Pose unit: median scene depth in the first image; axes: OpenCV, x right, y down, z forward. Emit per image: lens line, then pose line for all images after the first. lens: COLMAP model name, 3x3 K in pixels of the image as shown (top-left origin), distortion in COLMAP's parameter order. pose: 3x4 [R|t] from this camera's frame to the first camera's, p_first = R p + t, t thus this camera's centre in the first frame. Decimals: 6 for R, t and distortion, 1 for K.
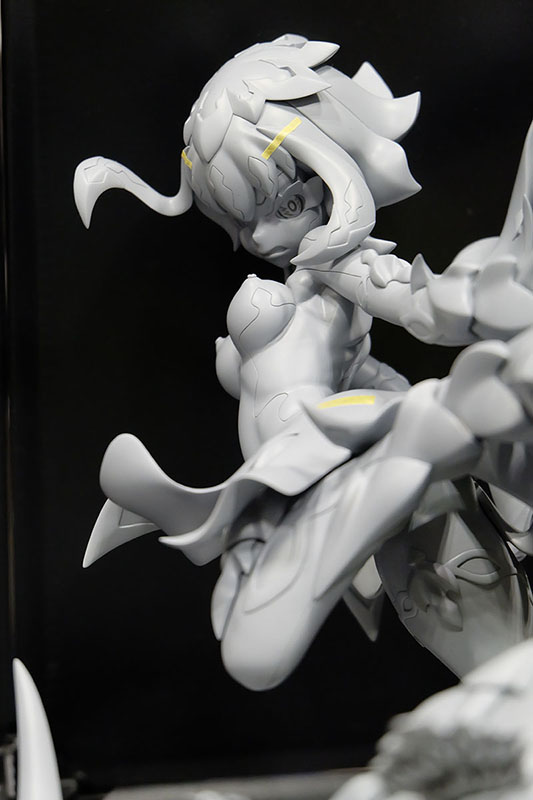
lens RADIAL K [[1707.8, 0, 263.0], [0, 1707.8, 394.3], [0, 0, 1]] dist [0.013738, 0.000000]
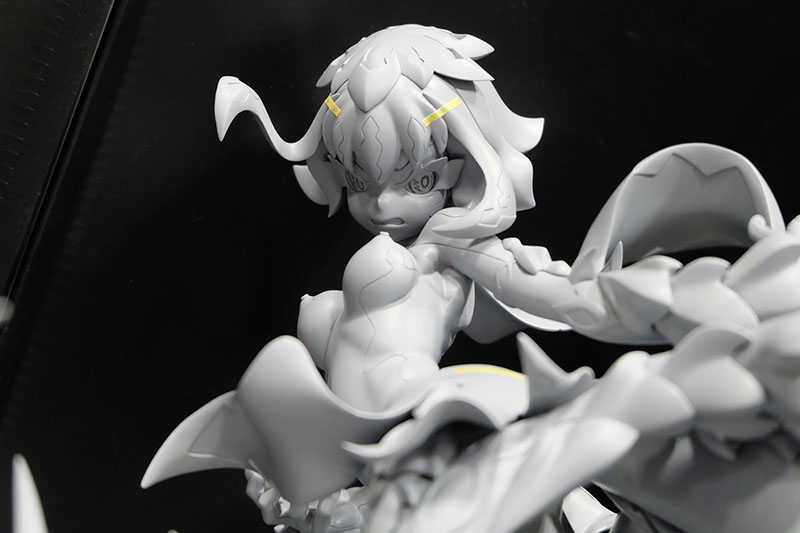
lens RADIAL K [[1707.8, 0, 406.5], [0, 1707.8, 269.8], [0, 0, 1]] dist [0.013738, 0.000000]
pose [[0.910686, 0.277143, 0.306339, -0.289142], [-0.213943, 0.950780, -0.224154, 0.166084], [-0.353384, 0.138595, 0.925155, 0.102519]]
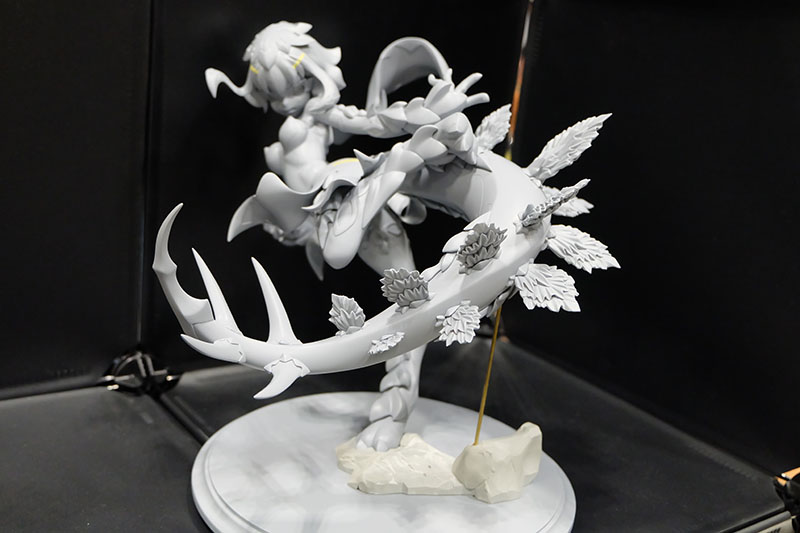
lens RADIAL K [[896.9, 0, 402.6], [0, 896.9, 264.8], [0, 0, 1]] dist [-0.027919, 0.000000]
pose [[0.904004, -0.053537, 0.424158, -0.413478], [0.063336, 0.997951, -0.009024, 0.161004], [-0.422806, 0.035022, 0.905543, -0.203490]]
